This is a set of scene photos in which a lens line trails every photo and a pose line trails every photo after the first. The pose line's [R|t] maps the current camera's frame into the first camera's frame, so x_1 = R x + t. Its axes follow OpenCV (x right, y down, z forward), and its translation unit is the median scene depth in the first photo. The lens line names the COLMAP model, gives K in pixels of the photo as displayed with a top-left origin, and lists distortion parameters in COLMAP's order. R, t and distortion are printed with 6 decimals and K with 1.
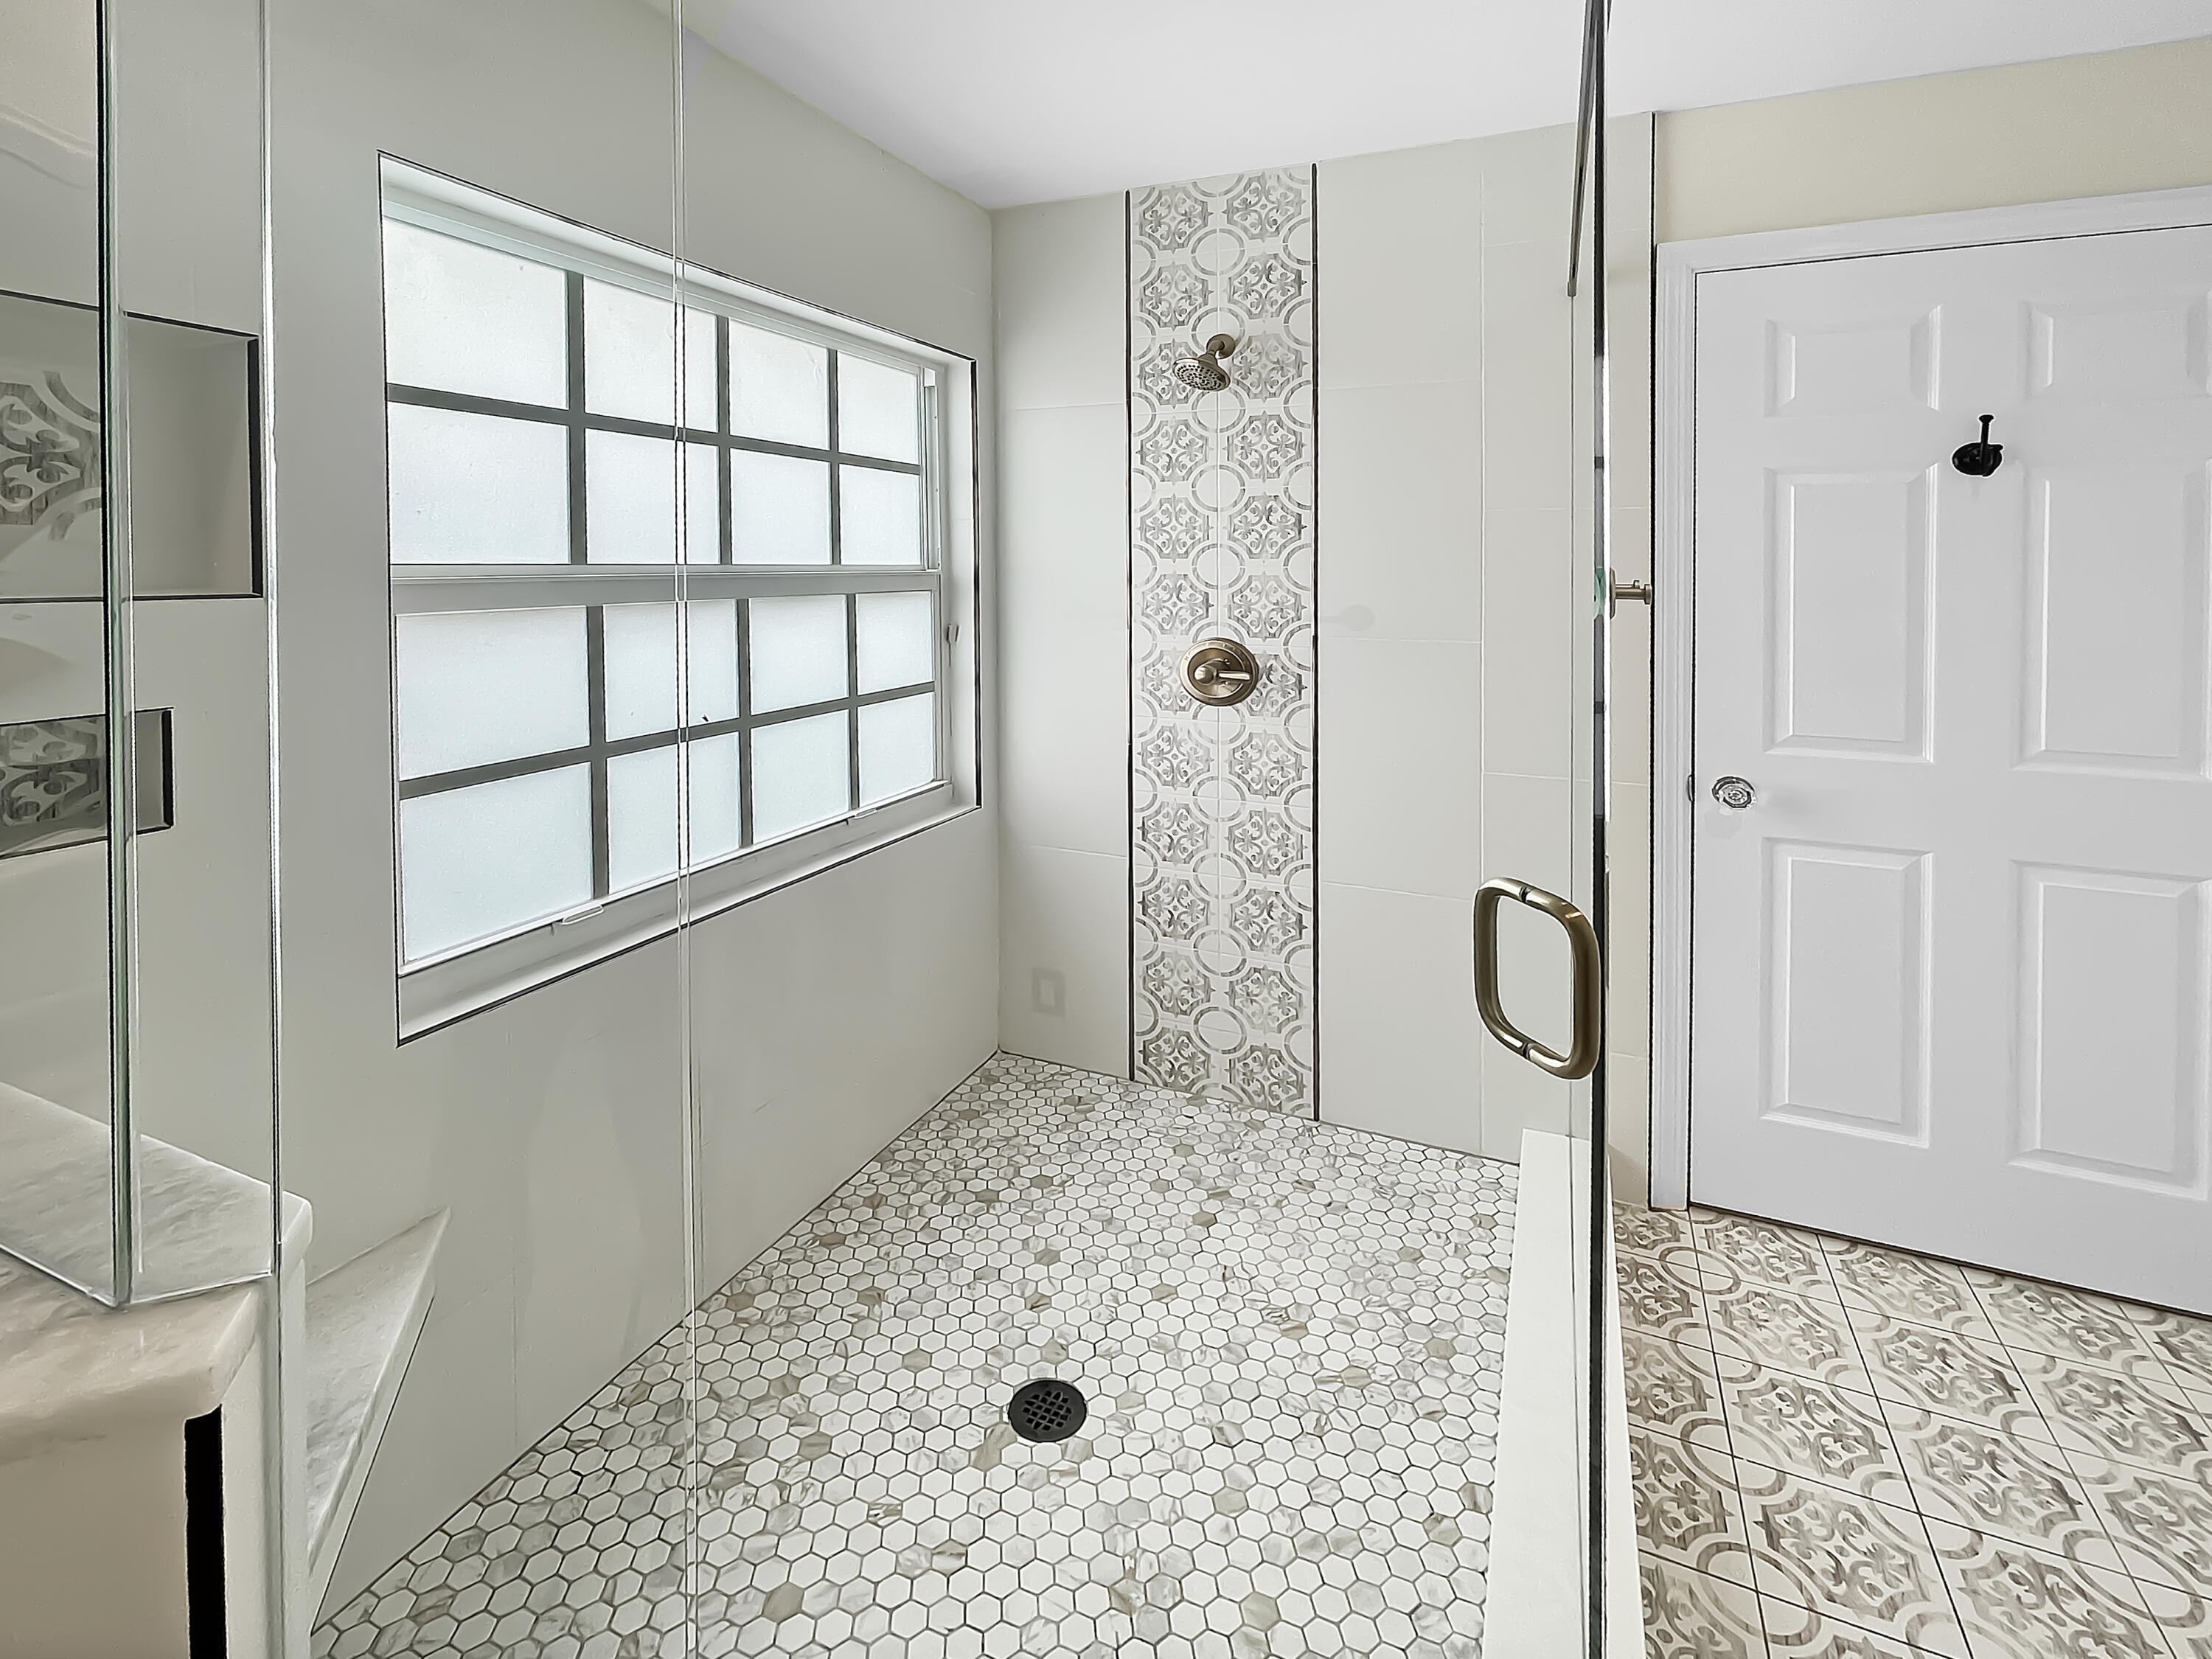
lens RADIAL K [[906.8, 0, 1106.8], [0, 906.8, 774.6], [0, 0, 1]] dist [-0.000673, -0.000271]
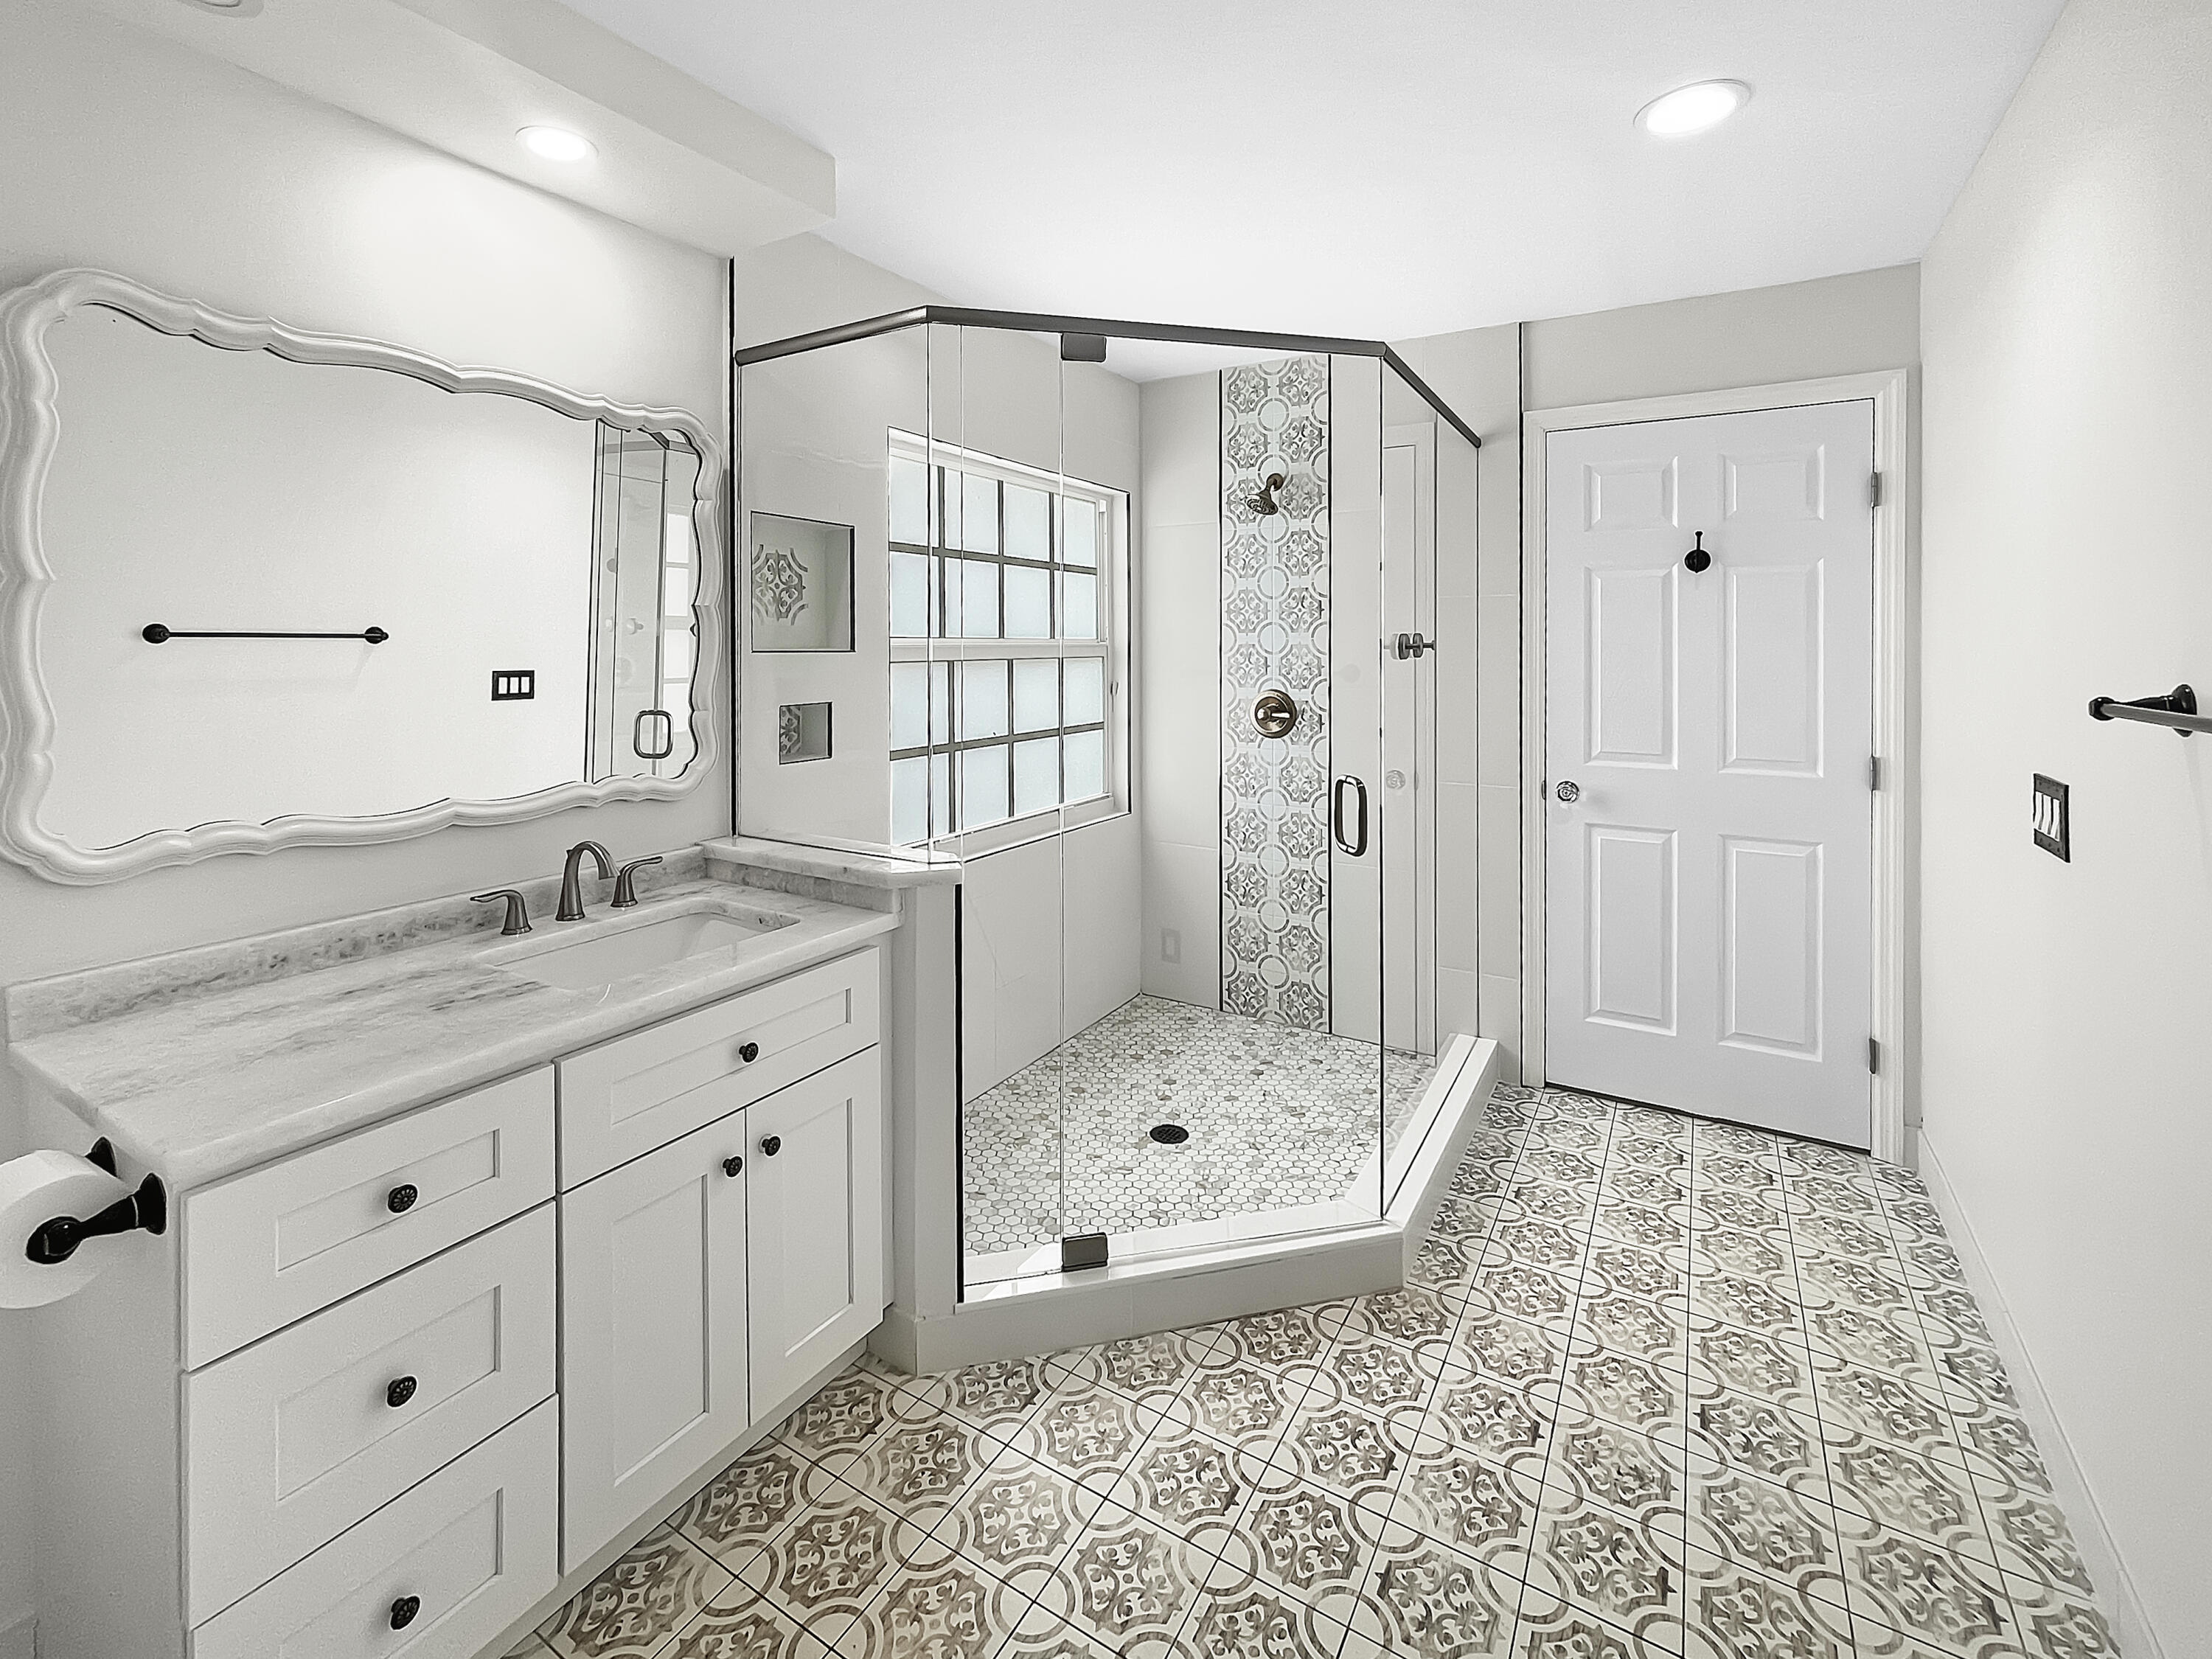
lens RADIAL K [[906.8, 0, 1106.8], [0, 906.8, 774.6], [0, 0, 1]] dist [-0.000673, -0.000271]
pose [[0.956400, -0.010555, -0.291869, 0.289674], [0.000340, 0.999386, -0.035028, 0.029361], [0.292060, 0.033402, 0.955817, -0.410683]]
